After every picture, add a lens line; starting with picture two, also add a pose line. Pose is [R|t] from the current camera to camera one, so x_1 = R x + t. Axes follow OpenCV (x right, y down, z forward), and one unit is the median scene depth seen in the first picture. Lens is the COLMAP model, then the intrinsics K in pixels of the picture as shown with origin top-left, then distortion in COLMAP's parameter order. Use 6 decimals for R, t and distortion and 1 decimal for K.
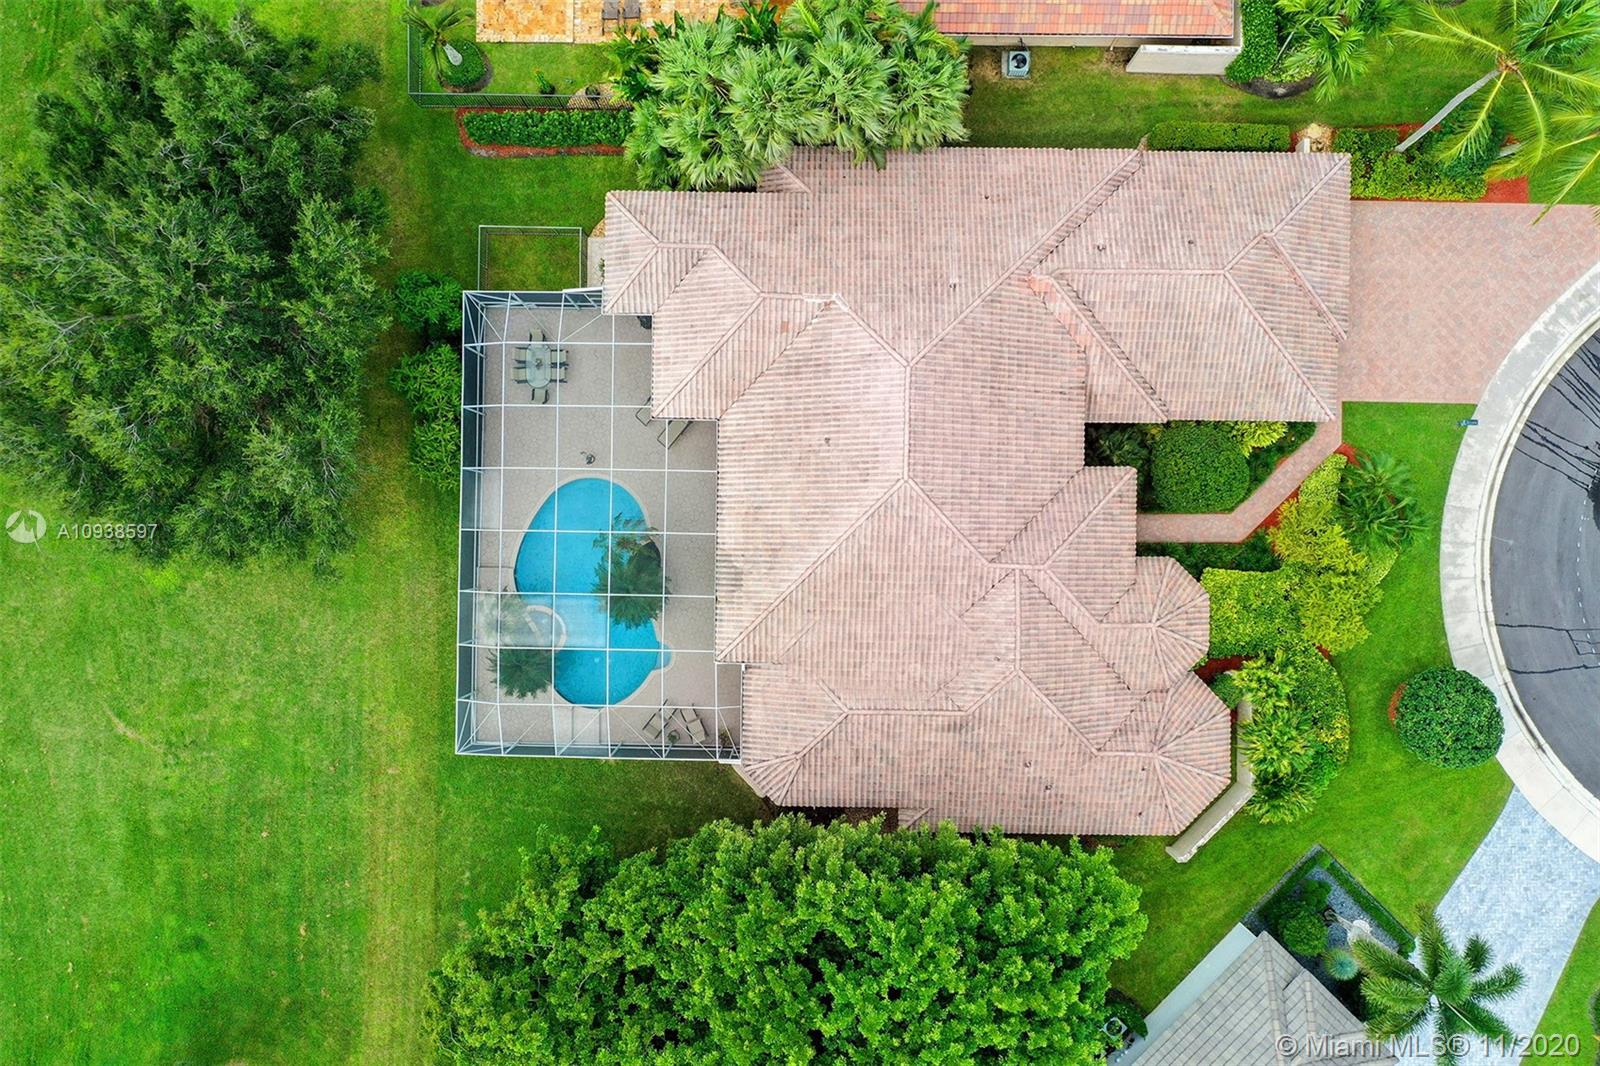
lens RADIAL K [[1252.3, 0, 800.0], [0, 1252.3, 533.0], [0, 0, 1]] dist [0.008118, 0.004011]
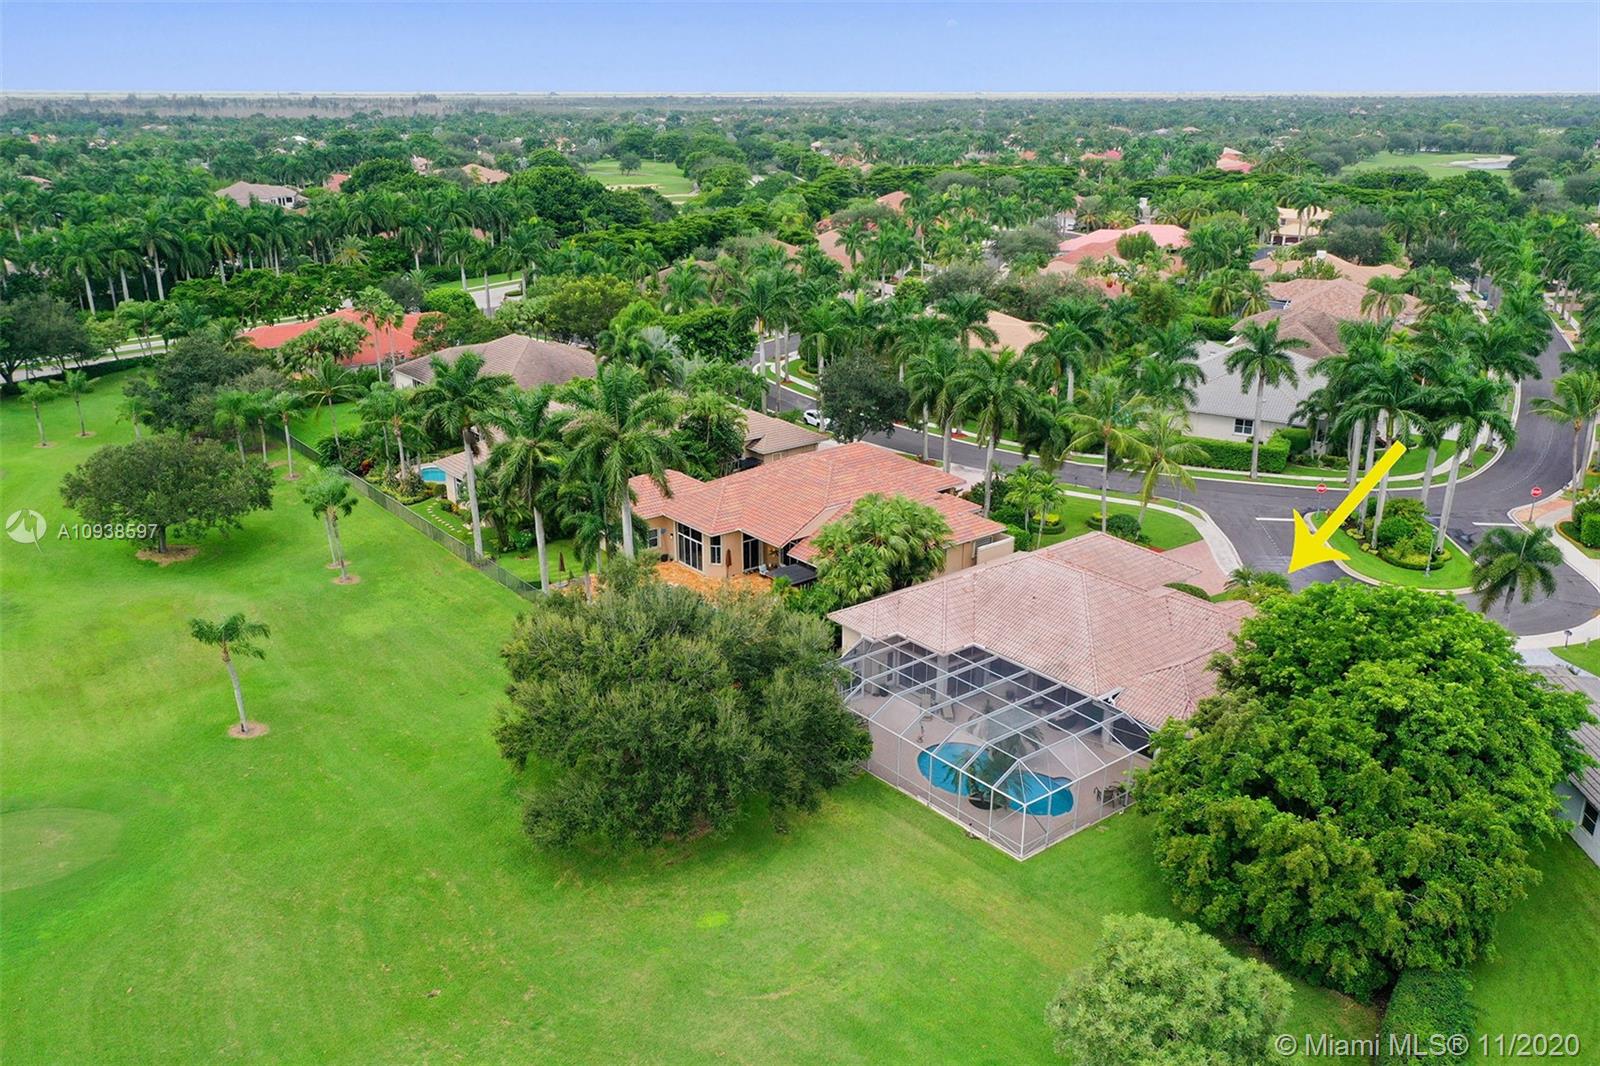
lens RADIAL K [[1258.9, 0, 800.0], [0, 1258.9, 533.0], [0, 0, 1]] dist [-0.006426, 0.000132]
pose [[0.780060, -0.195092, 0.594512, -1.115370], [0.625688, 0.250163, -0.738873, 0.867699], [-0.004577, 0.948345, 0.317209, 0.355458]]
